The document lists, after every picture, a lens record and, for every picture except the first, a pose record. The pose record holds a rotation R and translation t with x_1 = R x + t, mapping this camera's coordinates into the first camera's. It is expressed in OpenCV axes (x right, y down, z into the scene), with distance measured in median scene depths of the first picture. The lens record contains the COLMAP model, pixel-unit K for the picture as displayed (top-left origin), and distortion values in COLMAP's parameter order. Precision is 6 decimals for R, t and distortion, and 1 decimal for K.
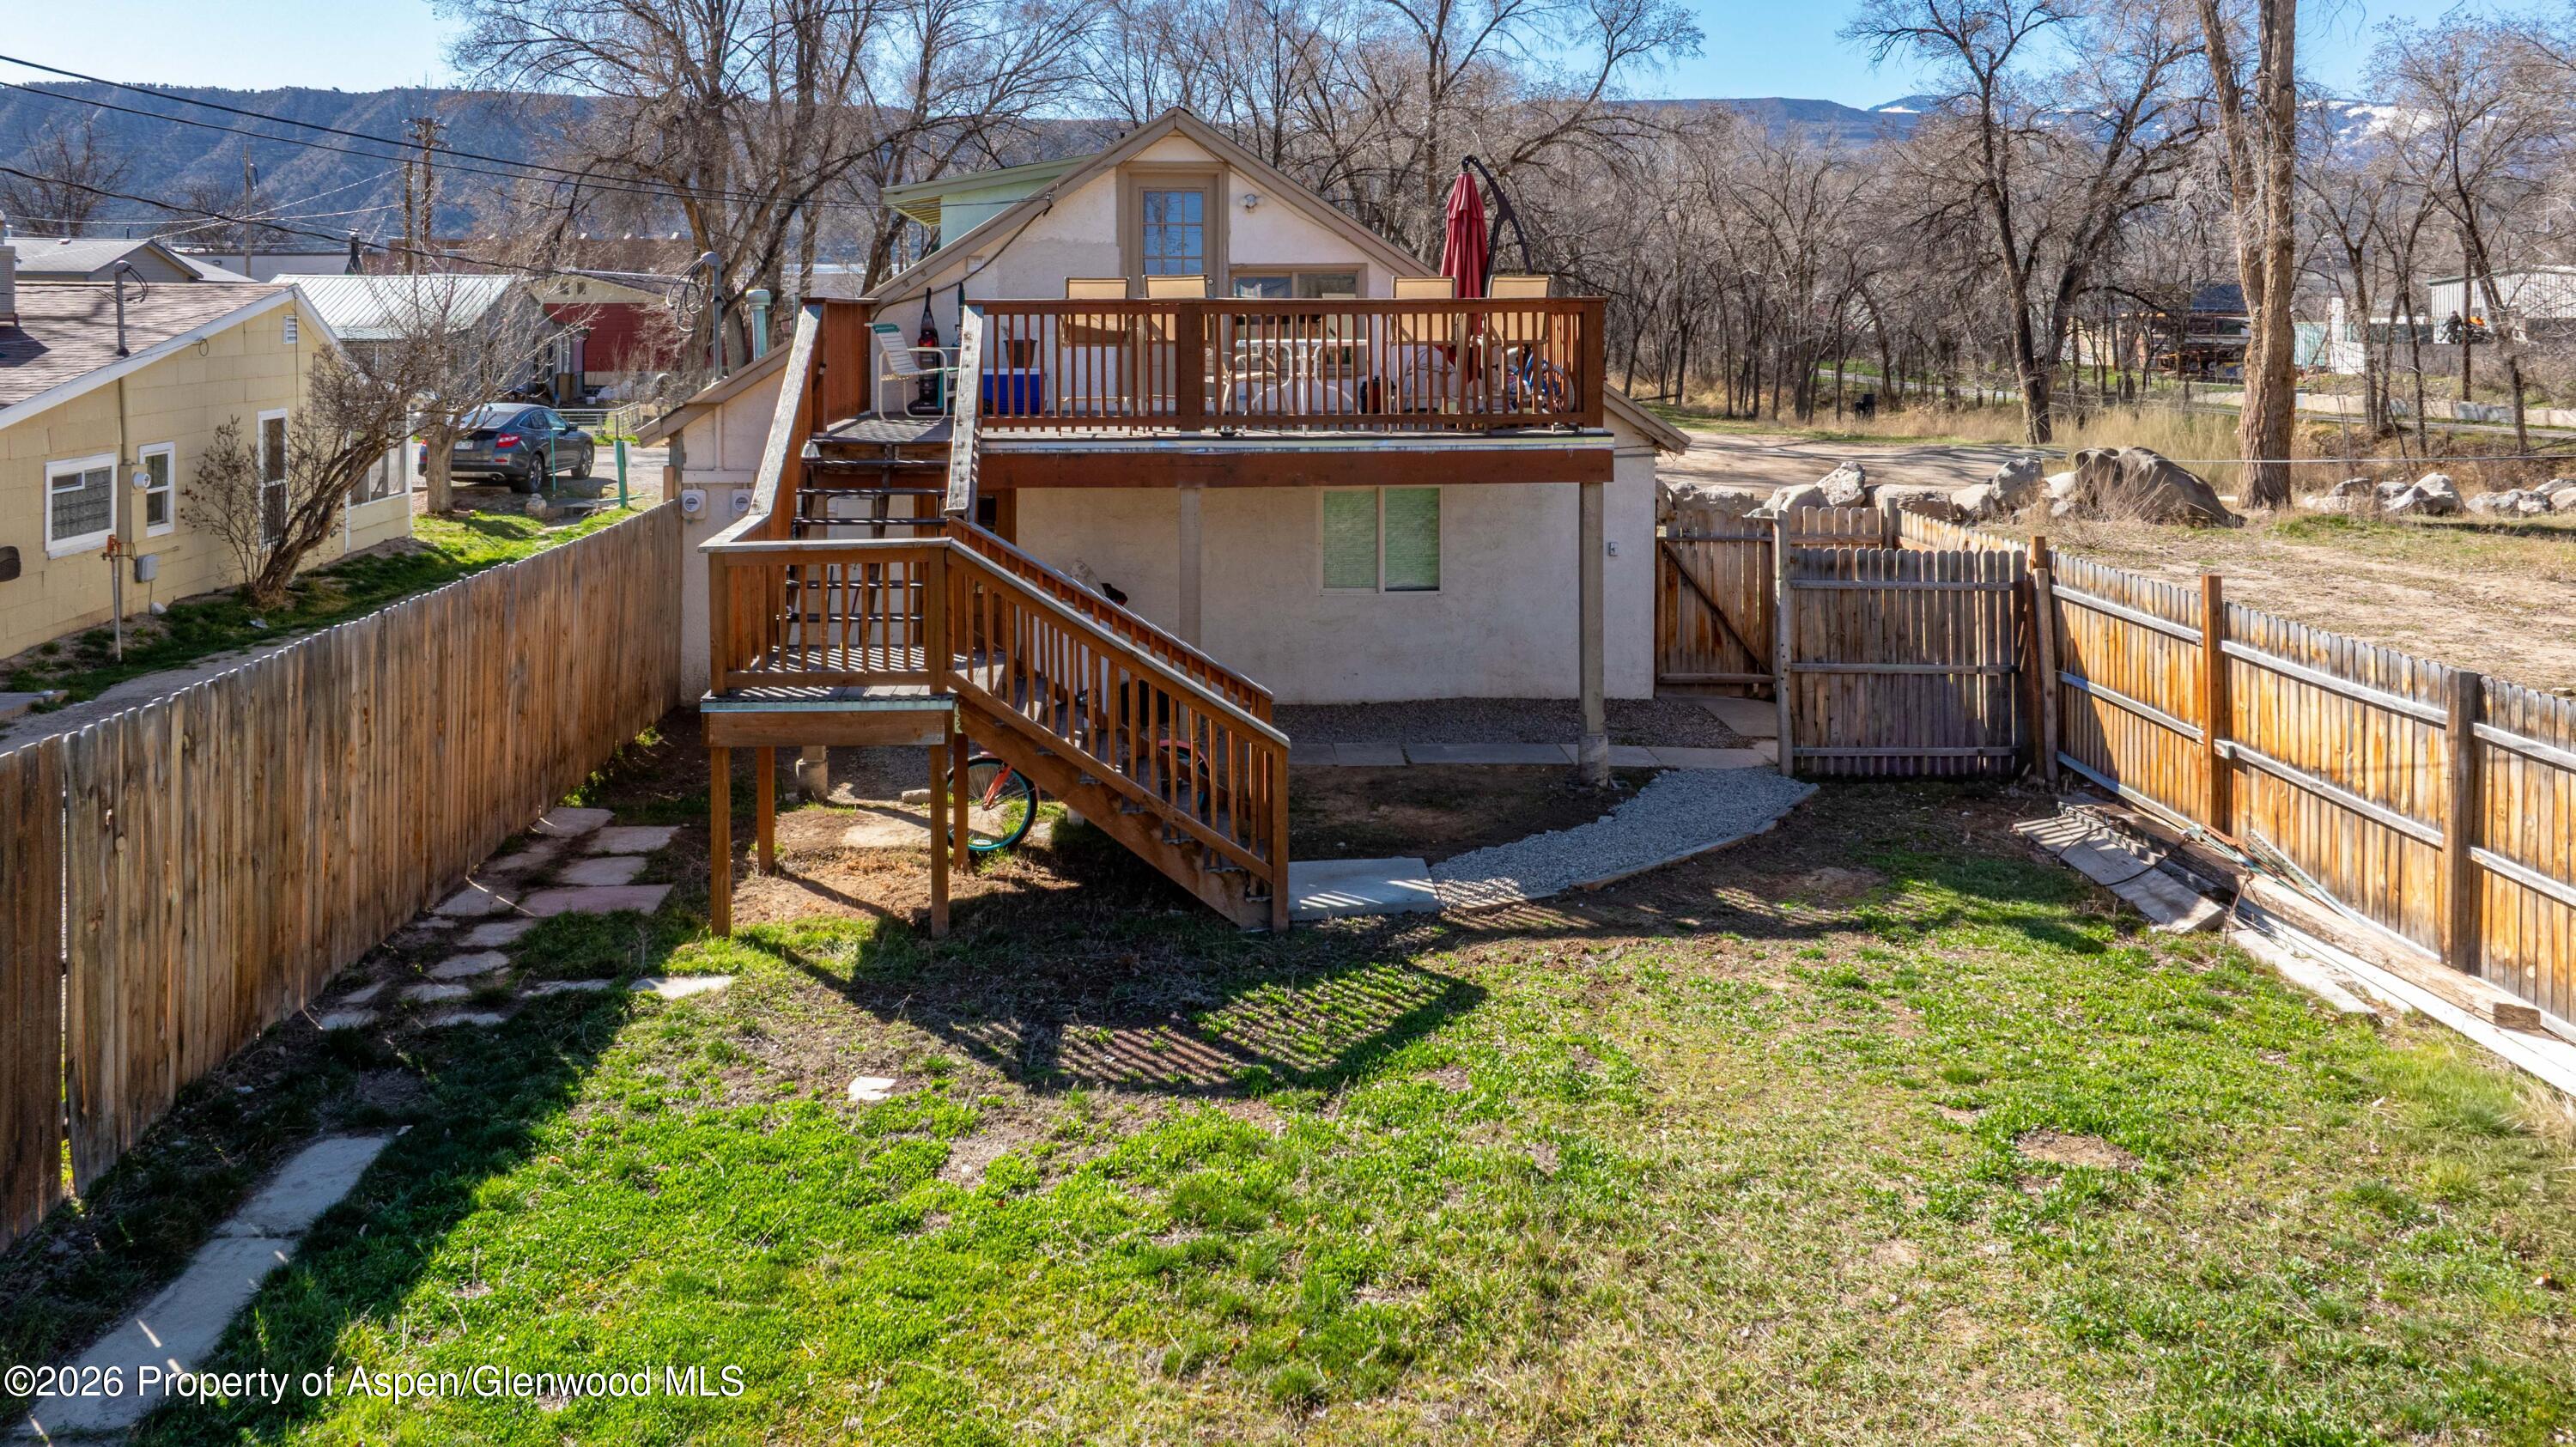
lens RADIAL K [[1882.5, 0, 1202.3], [0, 1882.5, 344.4], [0, 0, 1]] dist [-0.008829, 0.003257]
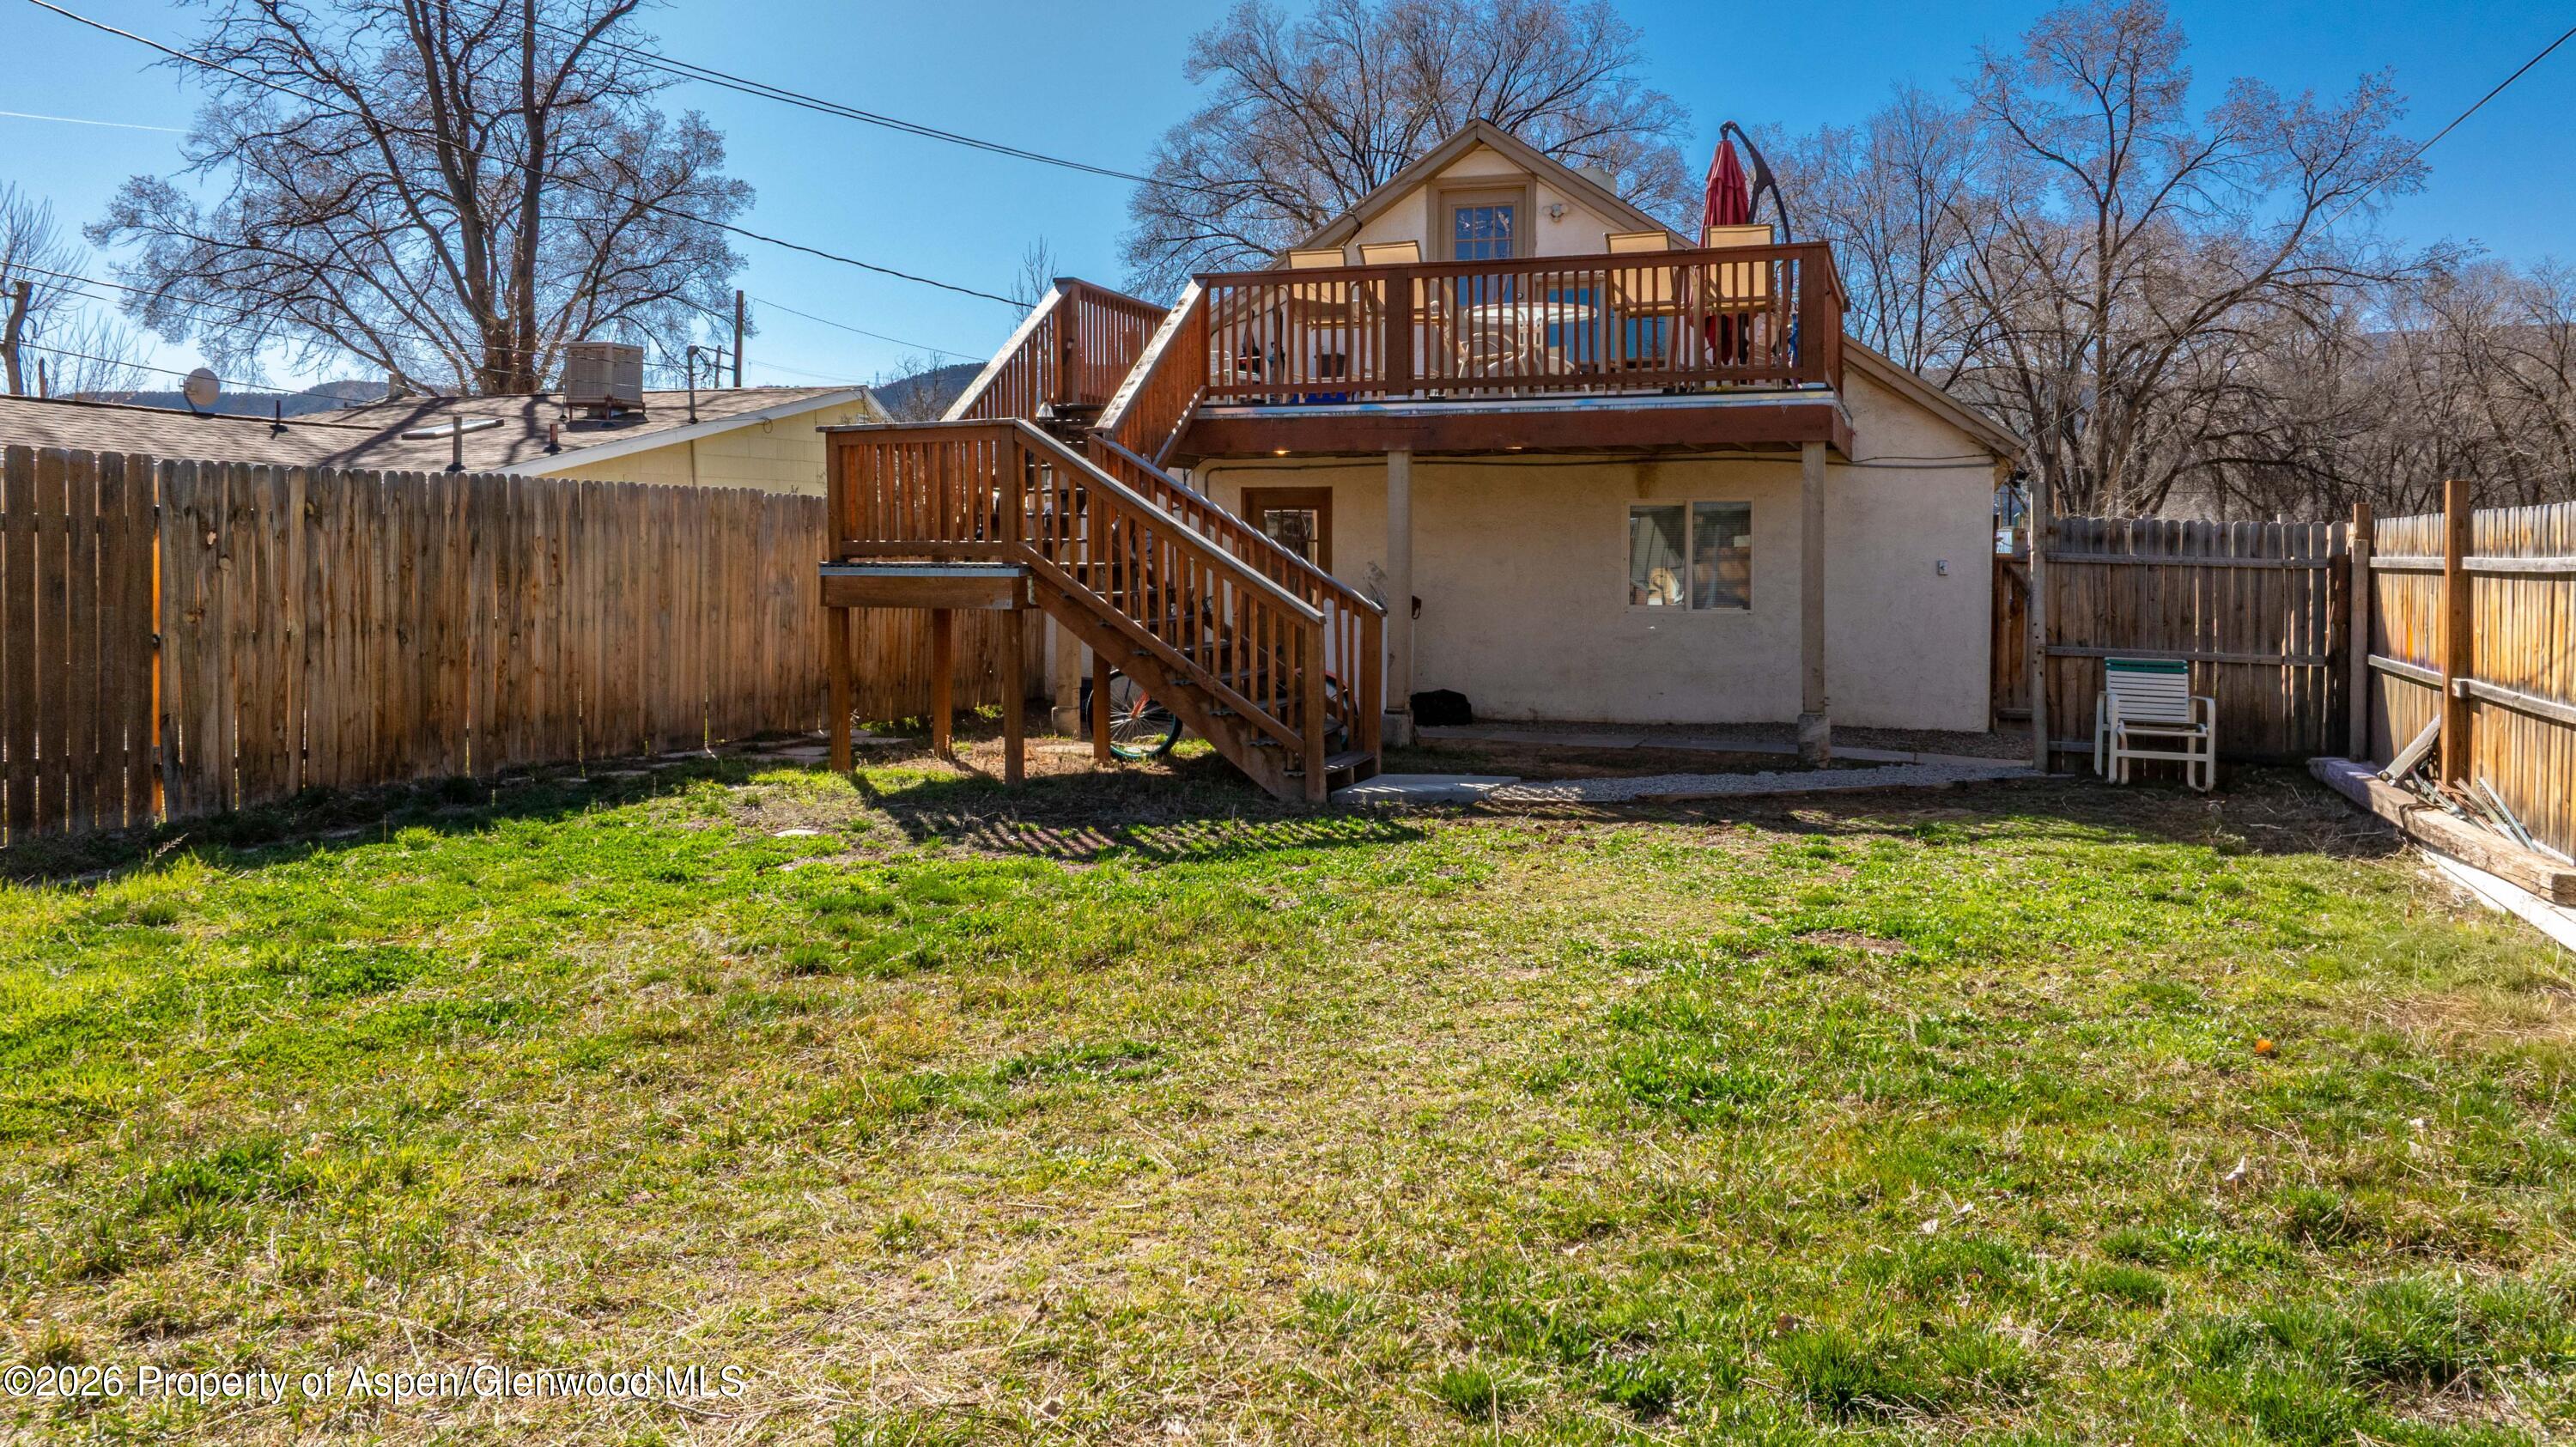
lens RADIAL K [[1831.5, 0, 1327.8], [0, 1831.5, 627.7], [0, 0, 1]] dist [-0.037959, 0.051964]
pose [[0.936501, 0.019024, -0.350148, 0.302630], [-0.014291, 0.999768, 0.016097, 0.155184], [0.350373, -0.010071, 0.936556, 0.065045]]
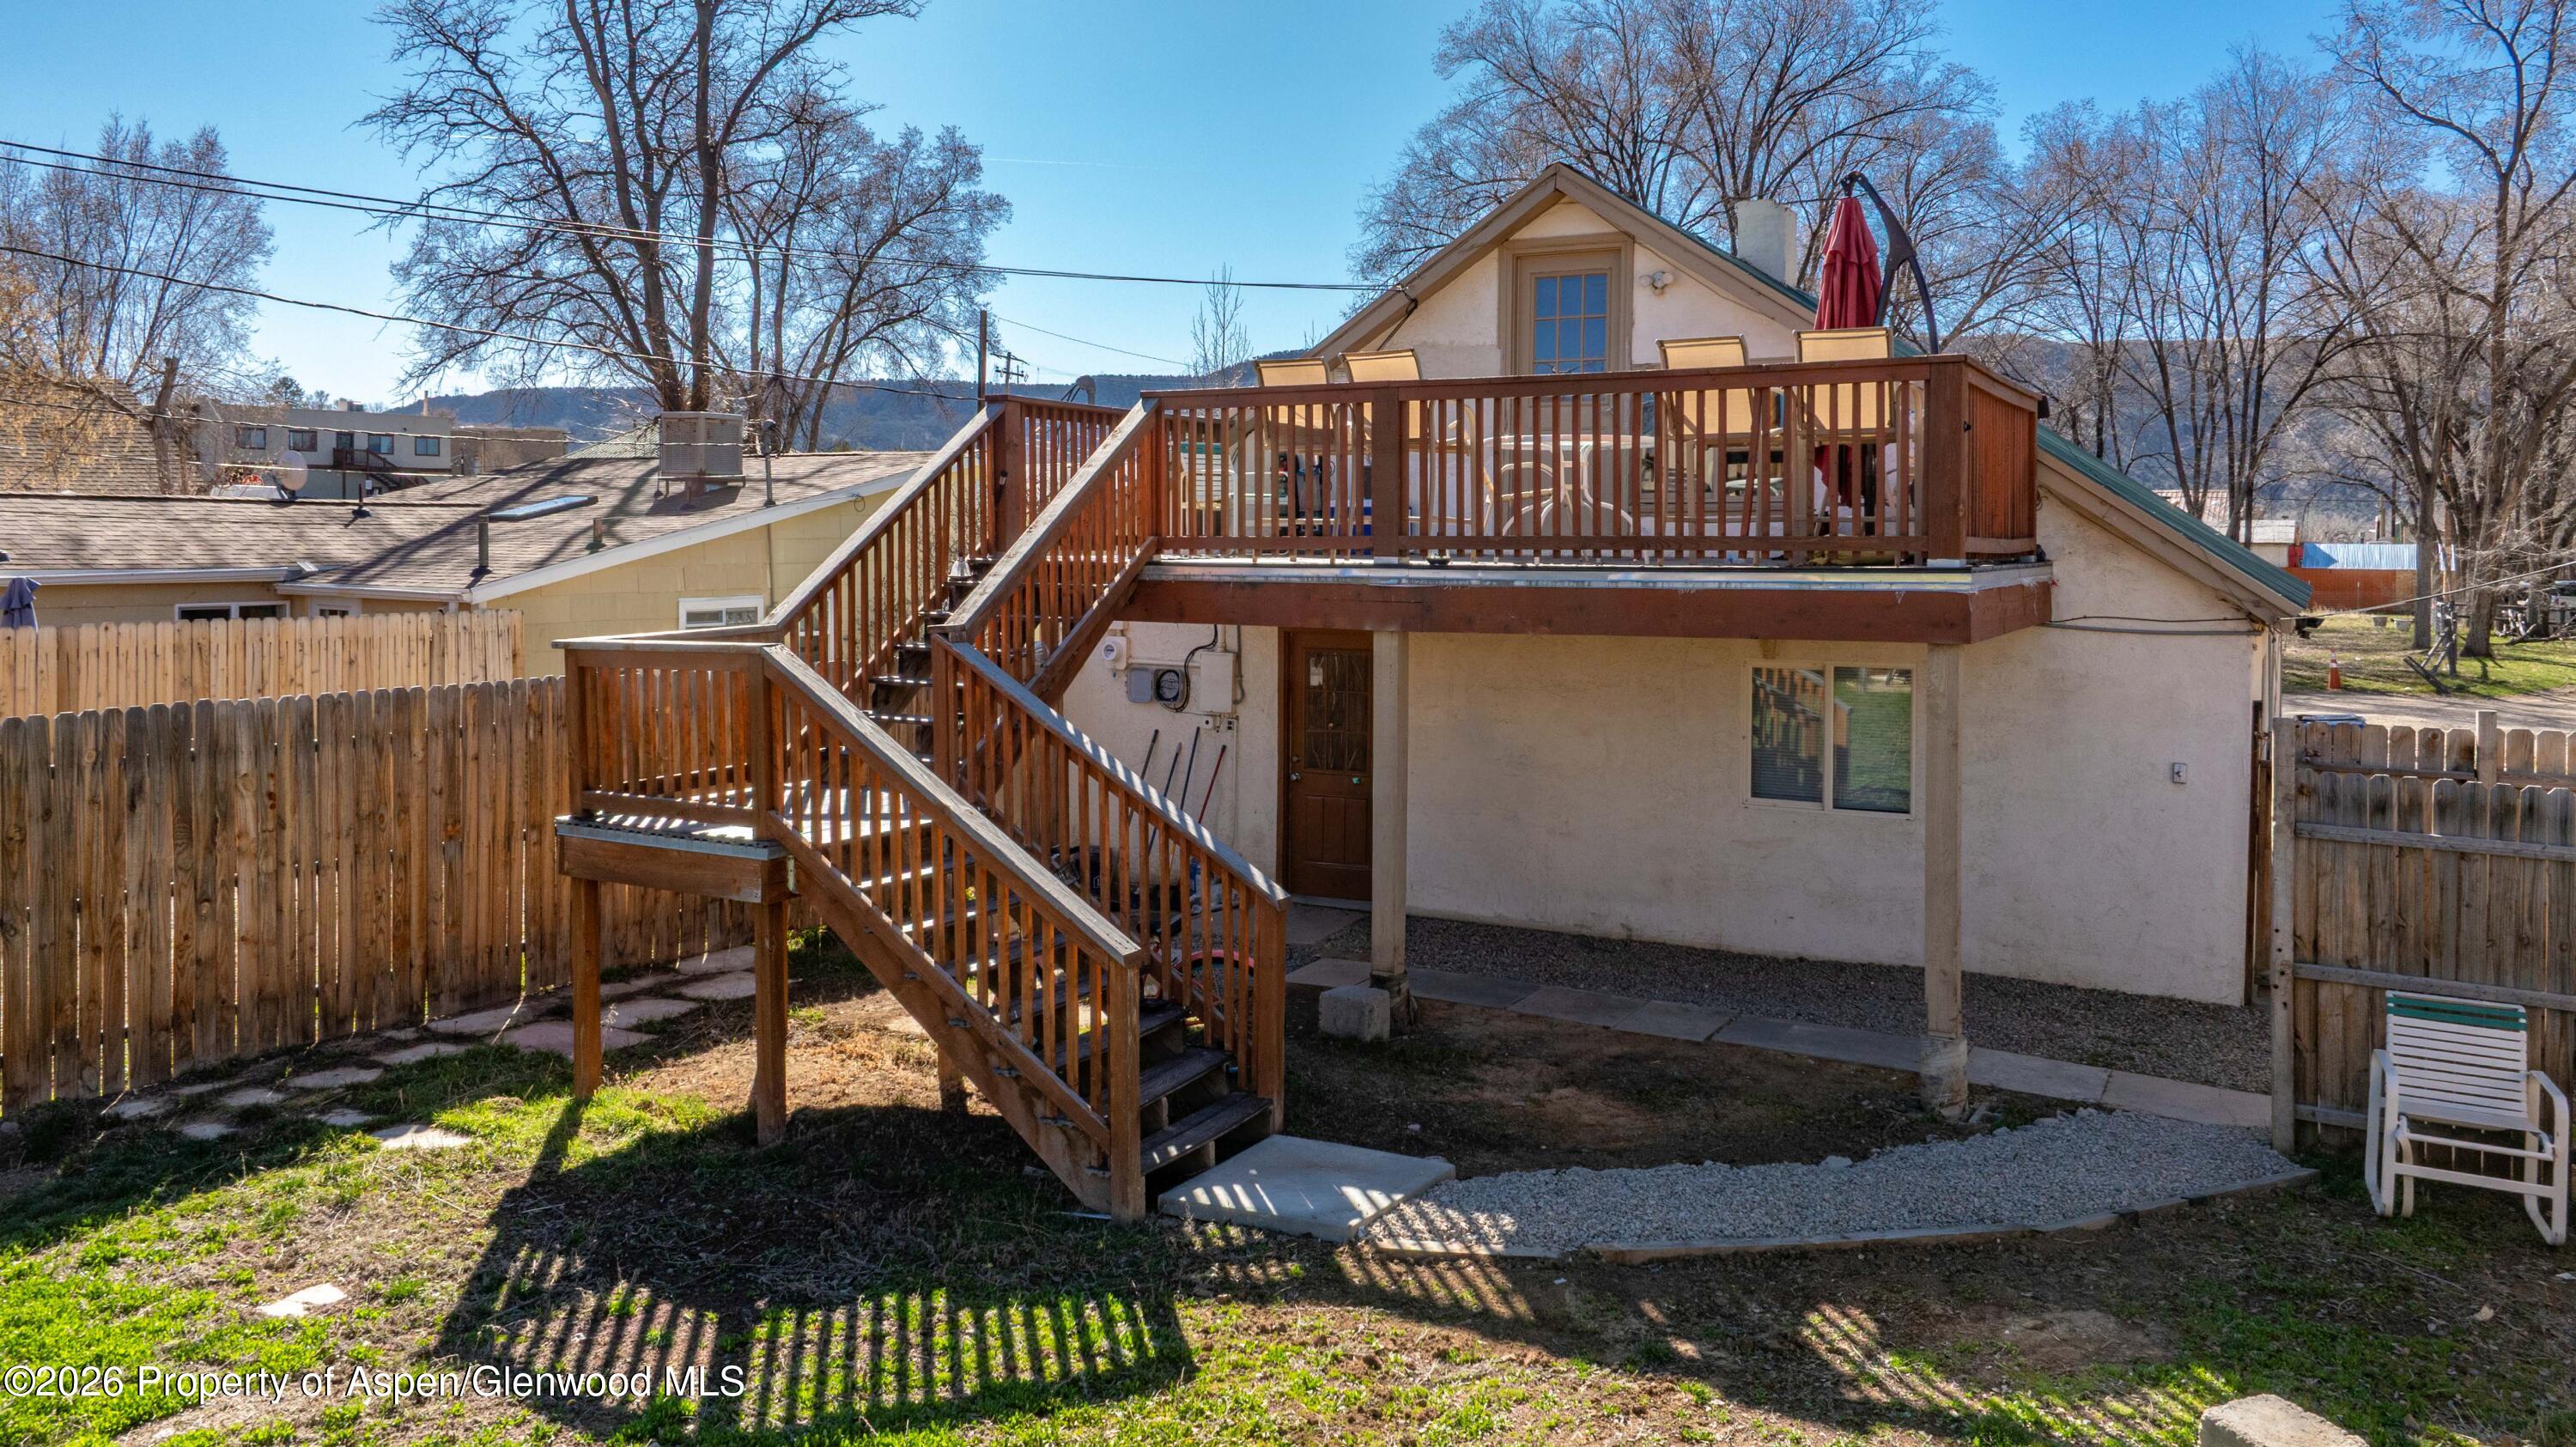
lens RADIAL K [[1831.5, 0, 1327.8], [0, 1831.5, 627.7], [0, 0, 1]] dist [-0.037959, 0.051964]
pose [[0.858666, 0.029446, -0.511689, 0.348965], [-0.016277, 0.999411, 0.030197, 0.052644], [0.512277, -0.017600, 0.858640, 0.352766]]
